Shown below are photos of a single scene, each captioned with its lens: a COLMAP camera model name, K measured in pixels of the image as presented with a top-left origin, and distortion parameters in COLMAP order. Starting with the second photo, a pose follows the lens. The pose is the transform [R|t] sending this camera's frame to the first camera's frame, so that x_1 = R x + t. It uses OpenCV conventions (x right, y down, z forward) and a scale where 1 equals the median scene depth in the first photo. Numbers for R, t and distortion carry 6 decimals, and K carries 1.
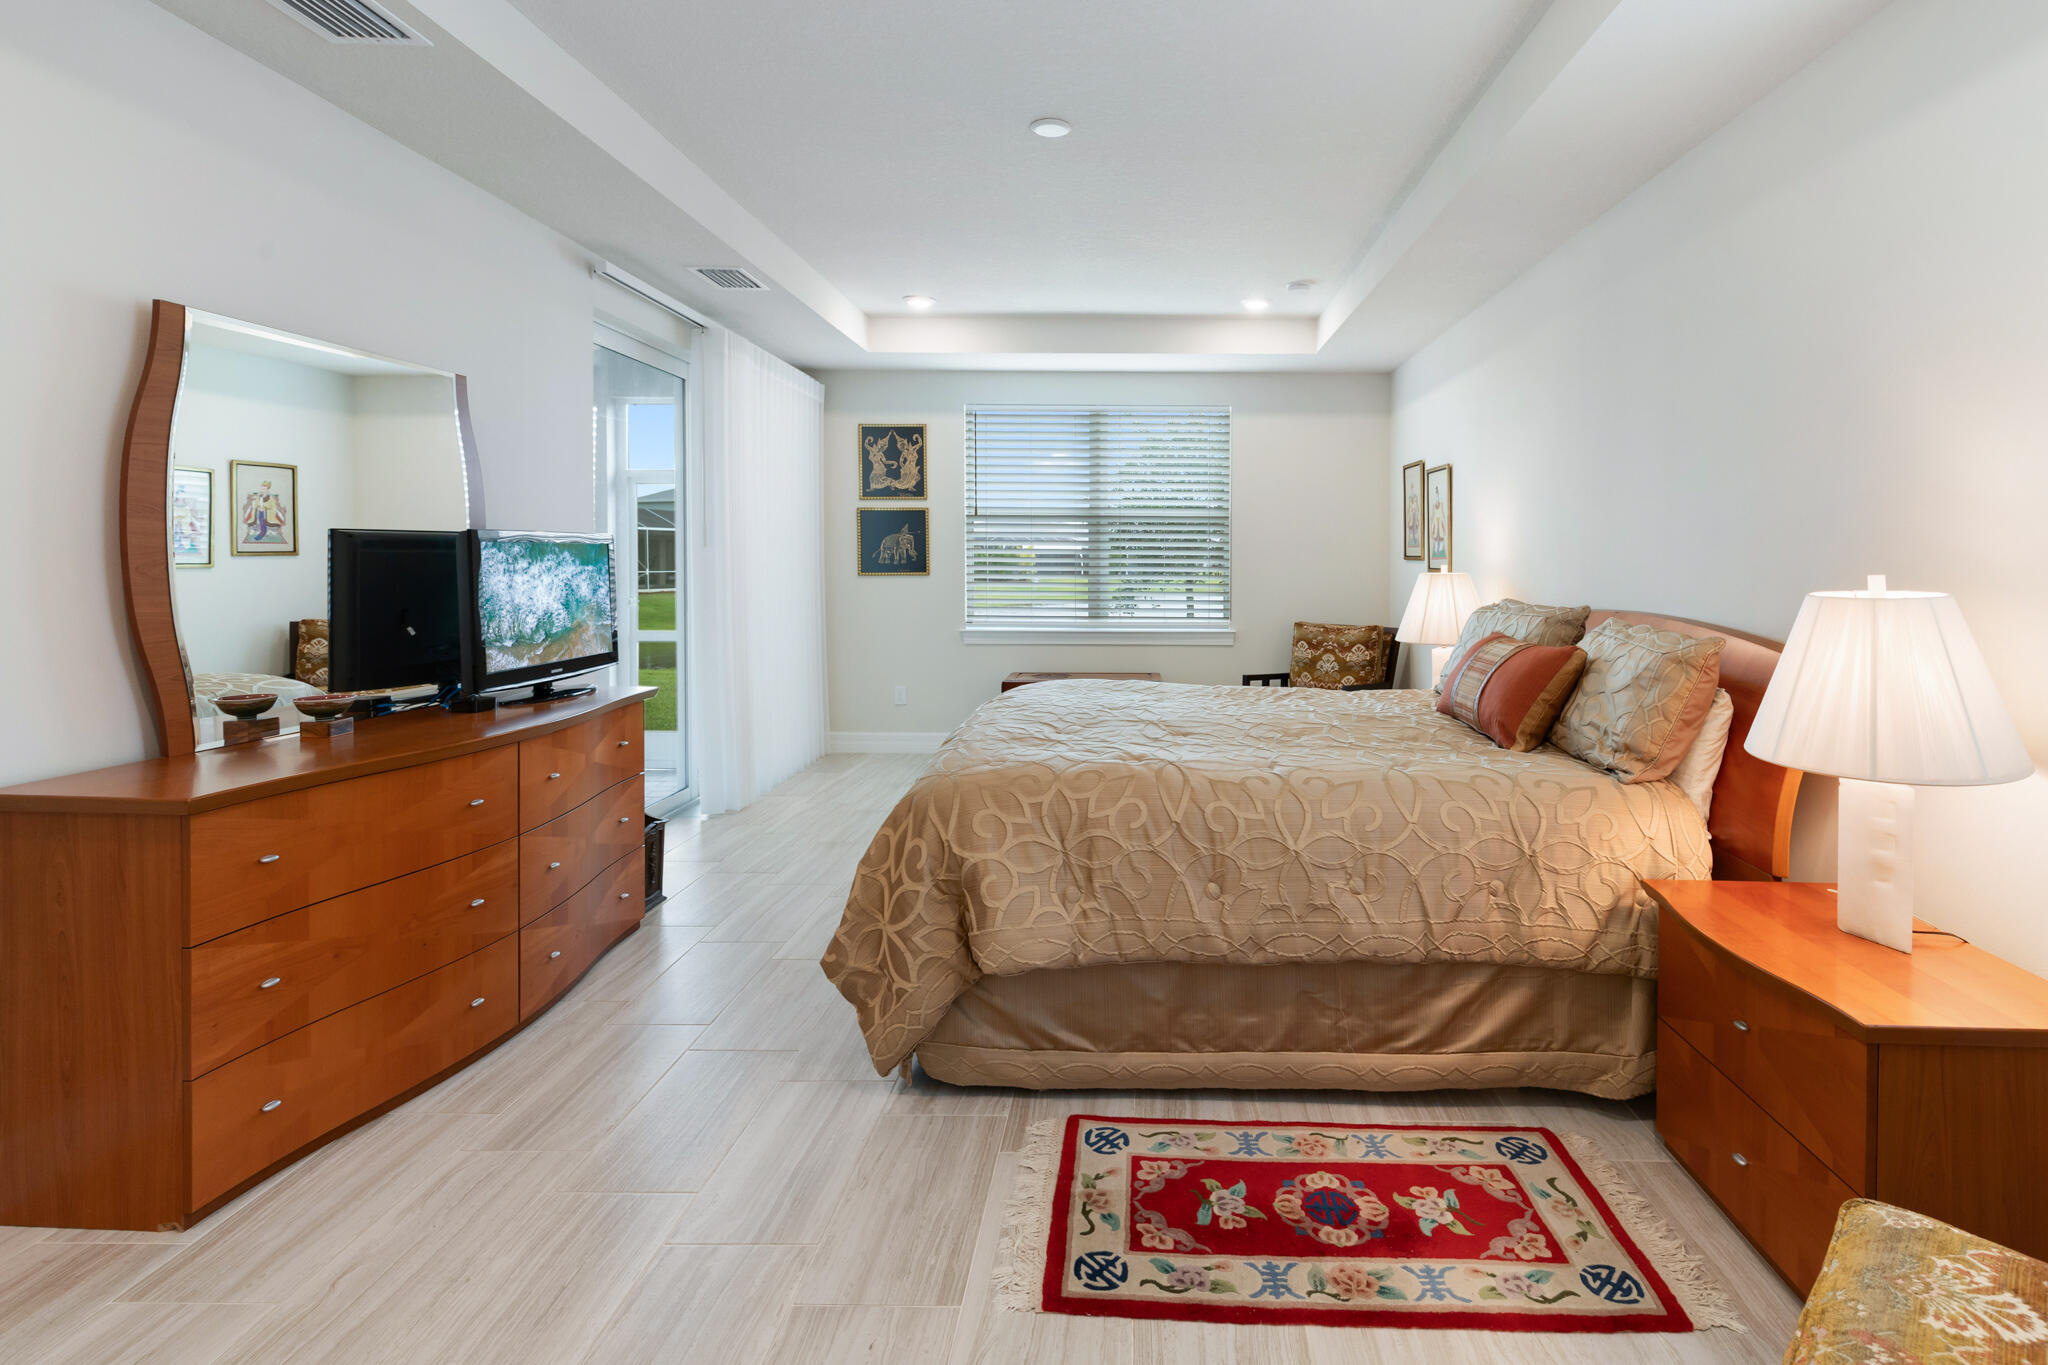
lens RADIAL K [[988.5, 0, 1003.3], [0, 988.5, 591.1], [0, 0, 1]] dist [0.001800, -0.002337]
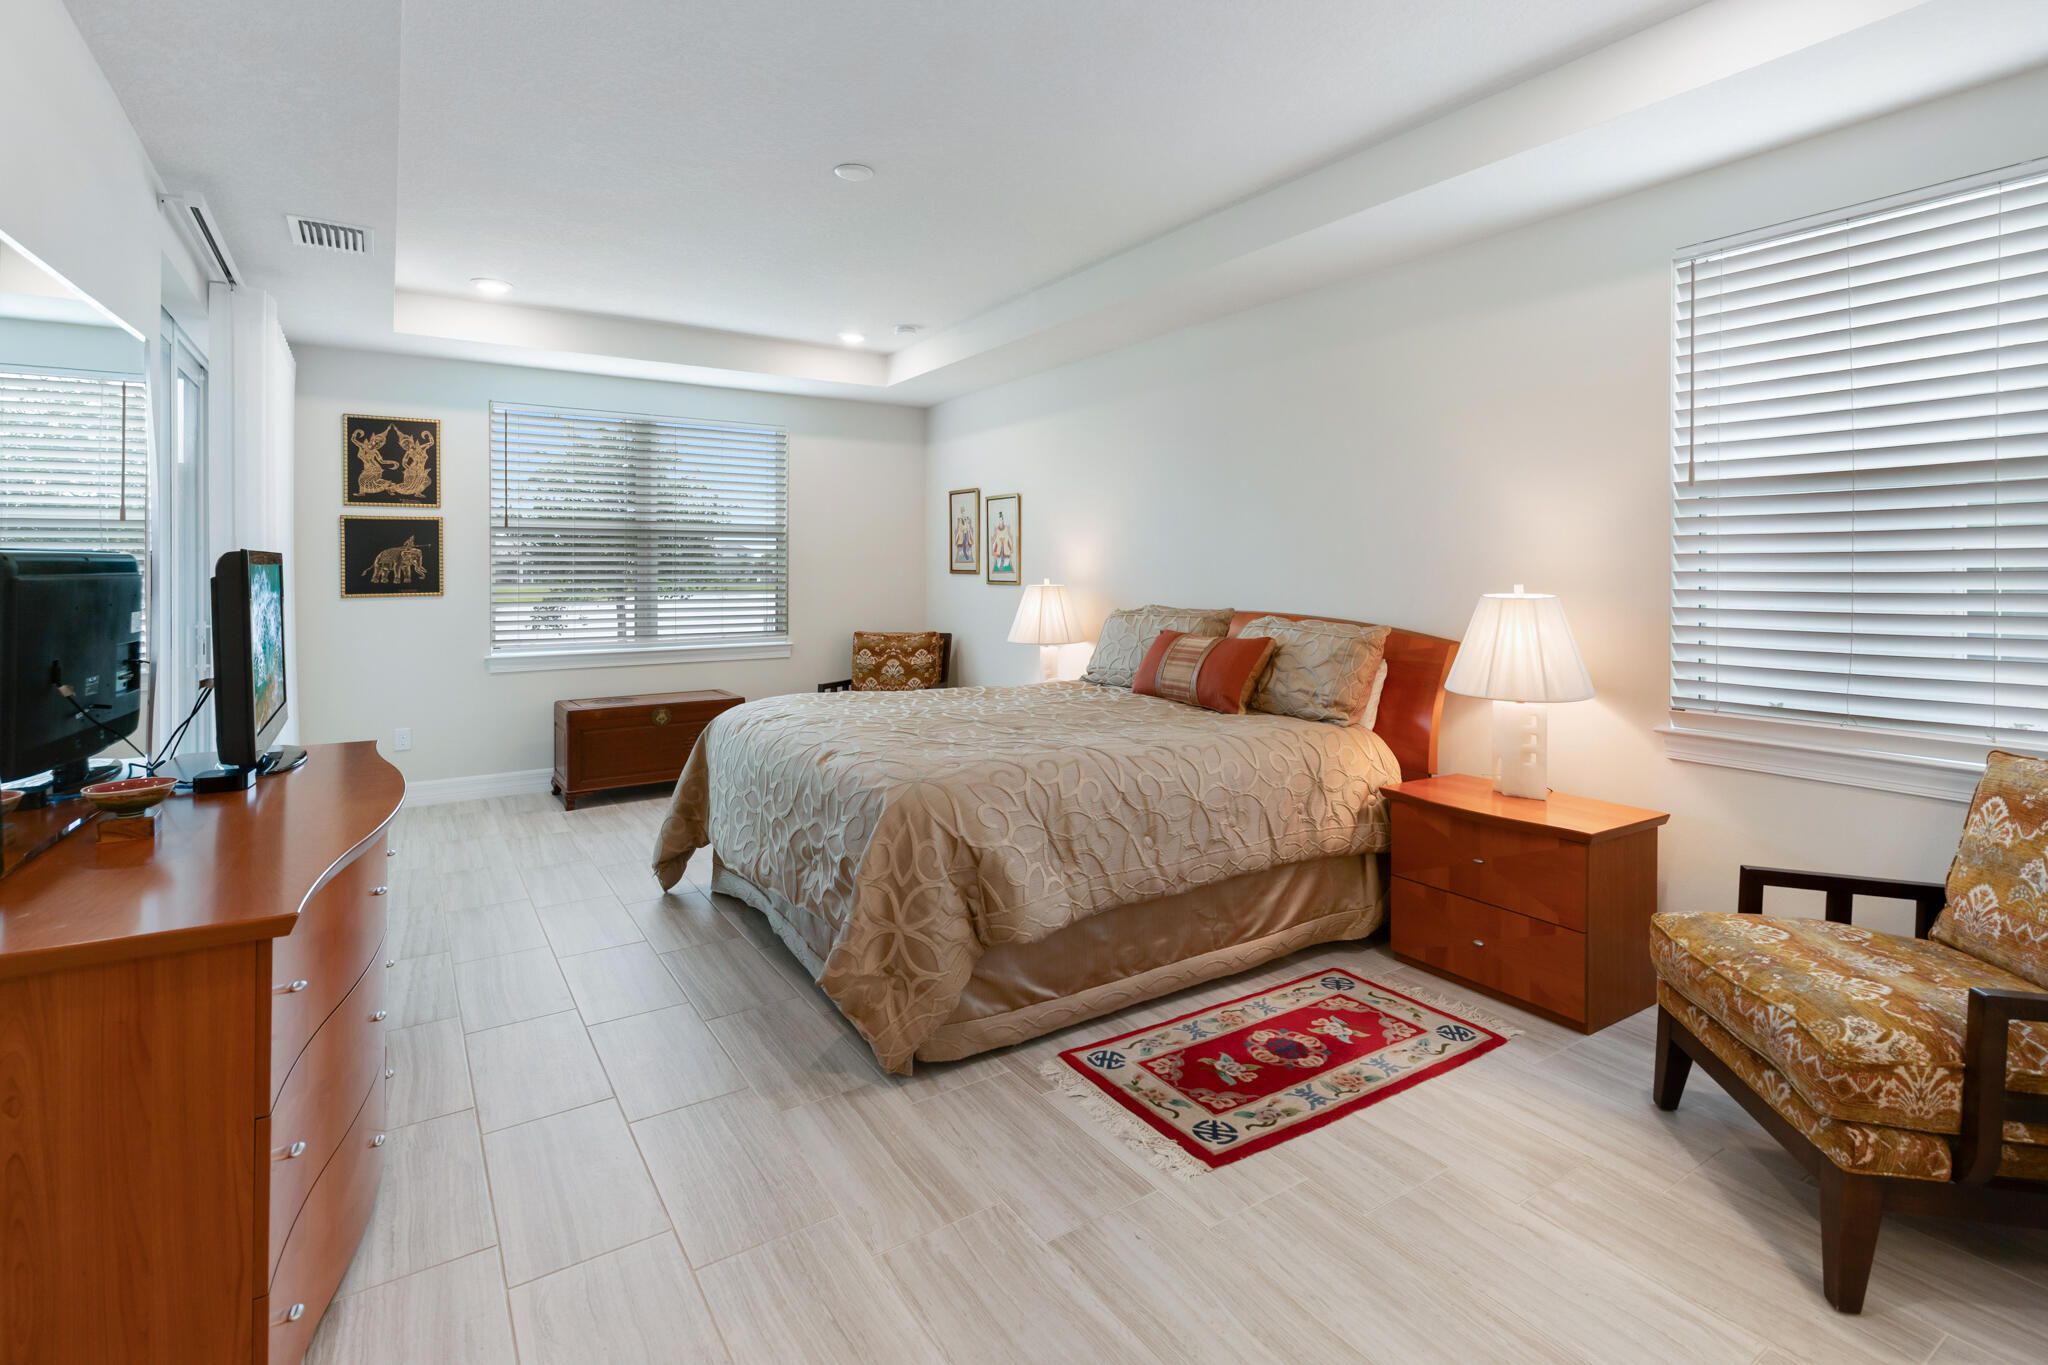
lens RADIAL K [[988.5, 0, 1003.3], [0, 988.5, 591.1], [0, 0, 1]] dist [0.001800, -0.002337]
pose [[0.830902, -0.018220, 0.556121, -0.639176], [0.025082, 0.999674, -0.004724, -0.015072], [-0.555853, 0.017874, 0.831088, 0.052449]]
